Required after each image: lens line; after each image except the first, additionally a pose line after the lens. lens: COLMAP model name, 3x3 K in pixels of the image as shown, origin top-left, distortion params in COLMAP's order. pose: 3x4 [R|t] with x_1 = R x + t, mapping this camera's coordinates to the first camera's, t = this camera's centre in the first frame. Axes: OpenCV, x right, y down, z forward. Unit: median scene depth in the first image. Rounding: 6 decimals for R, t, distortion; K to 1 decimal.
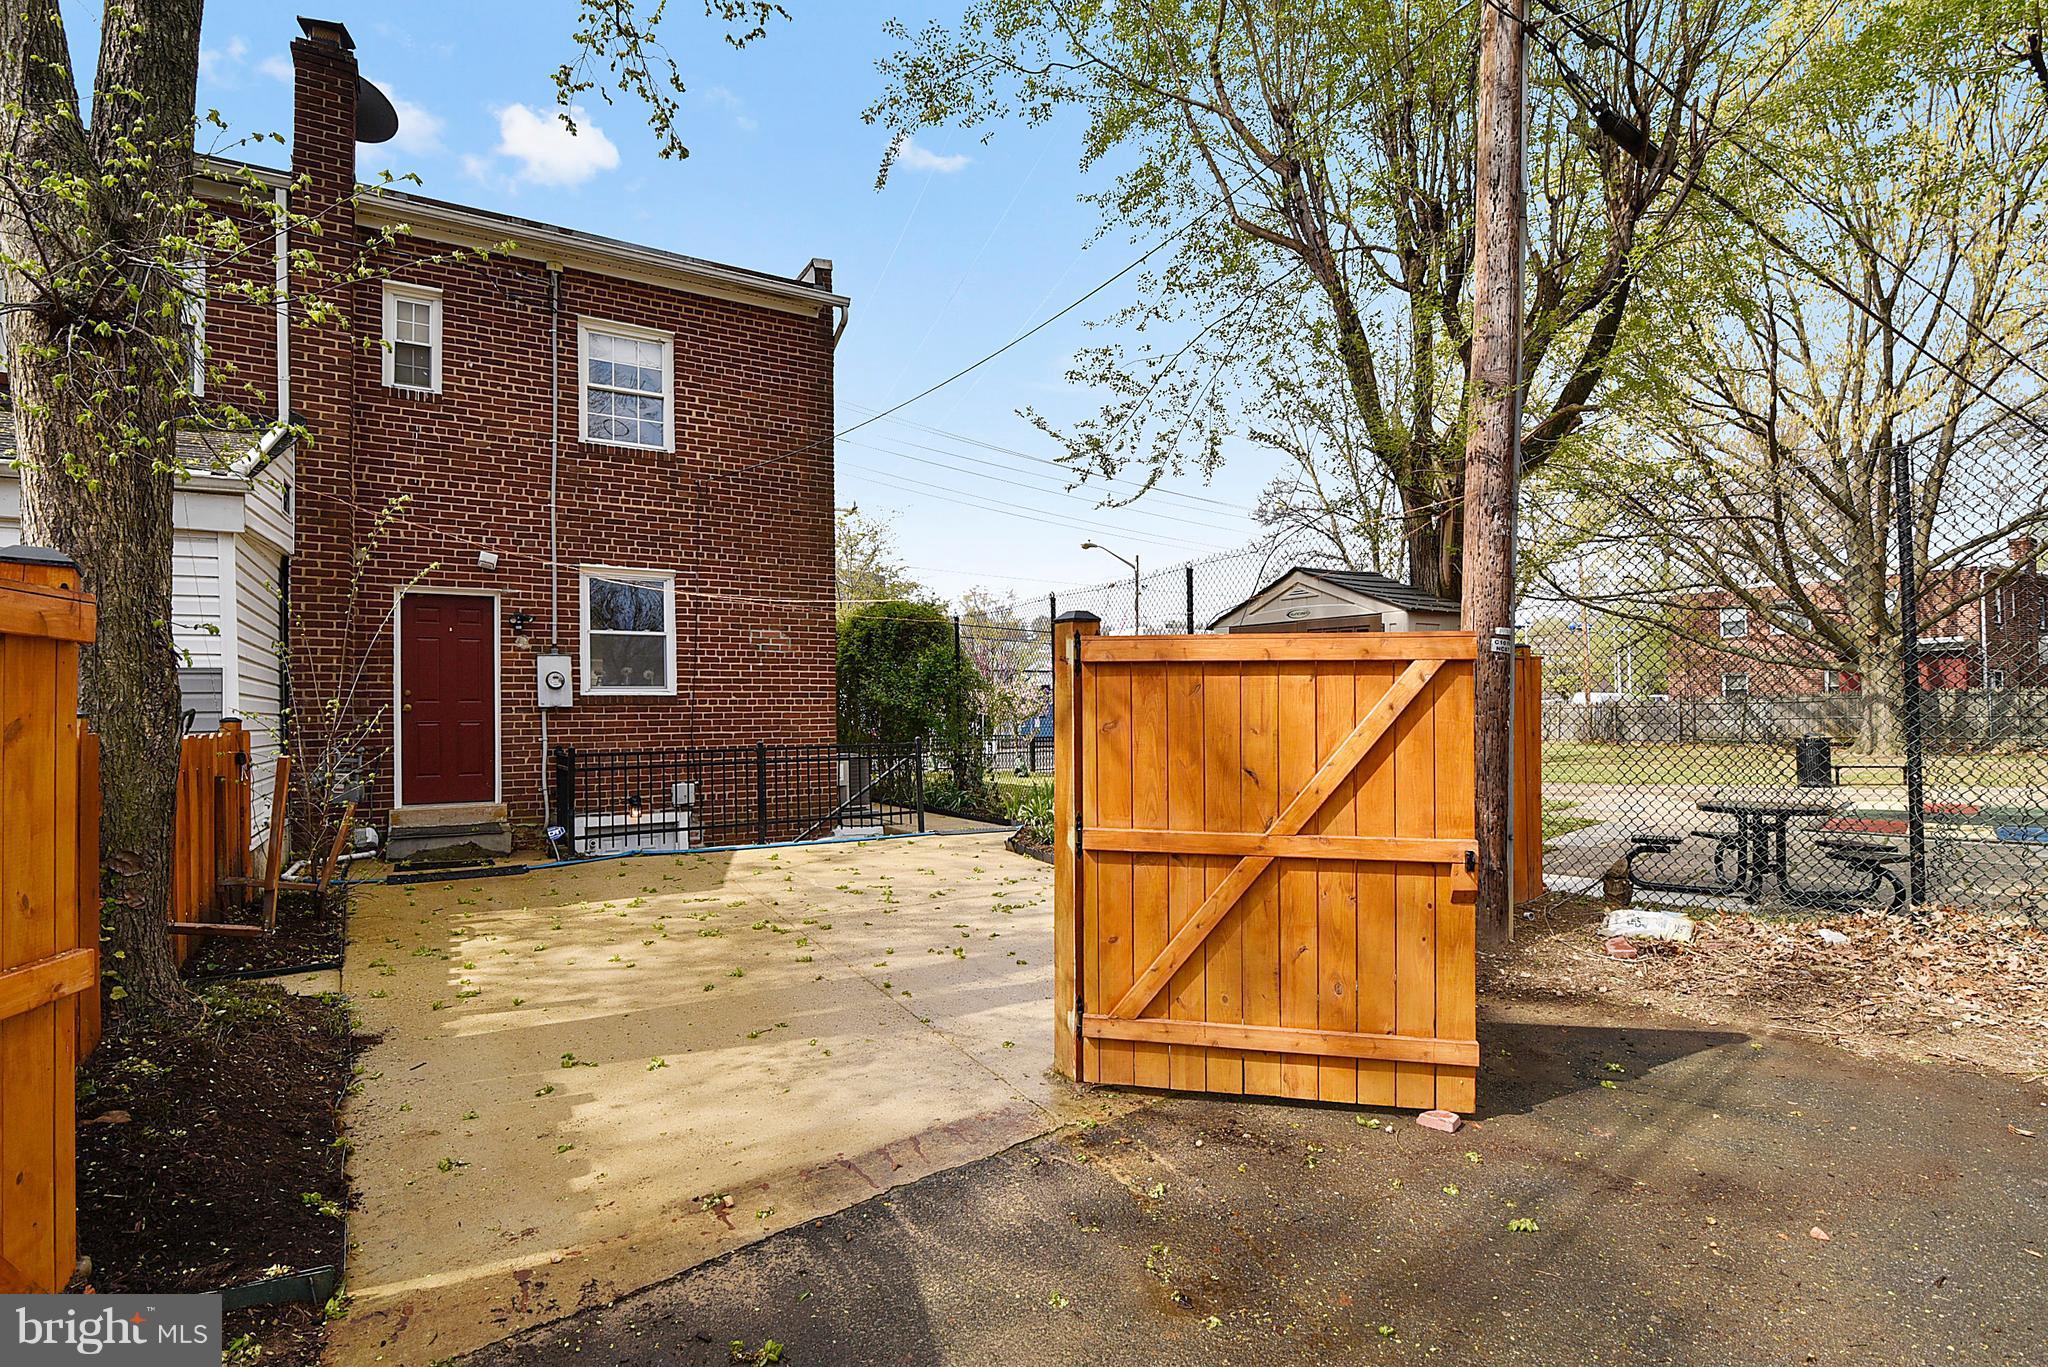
lens RADIAL K [[934.8, 0, 1022.2], [0, 934.8, 675.2], [0, 0, 1]] dist [-0.018462, 0.001417]
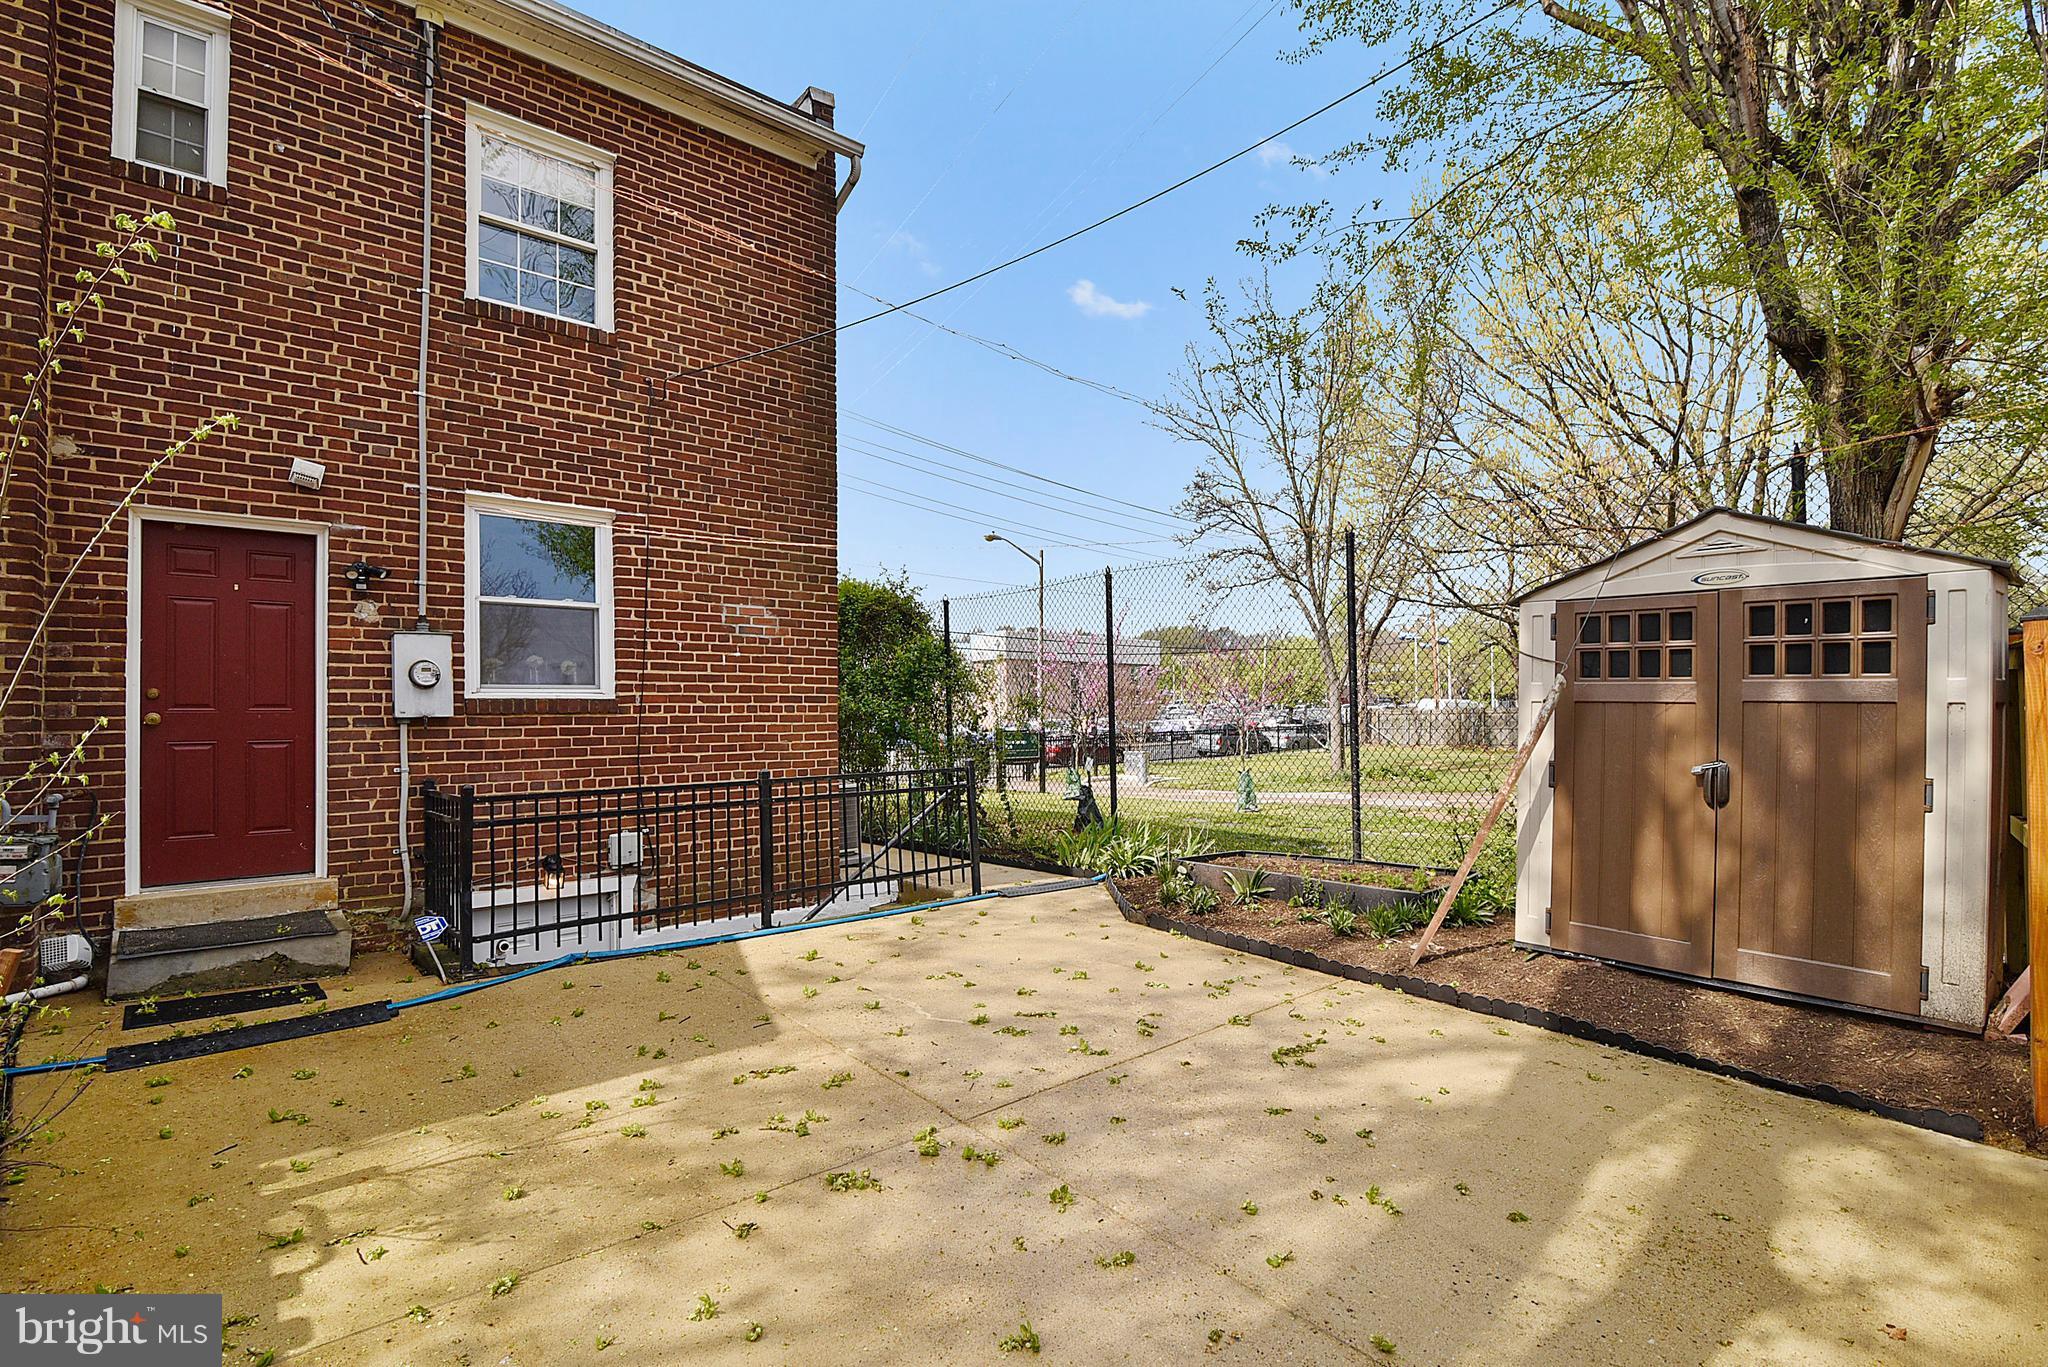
lens RADIAL K [[934.8, 0, 1022.2], [0, 934.8, 675.2], [0, 0, 1]] dist [-0.018462, 0.001417]
pose [[0.984504, 0.007685, 0.175194, -0.218411], [-0.006790, 0.999961, -0.005708, 0.006990], [-0.175231, 0.004430, 0.984517, 0.323222]]
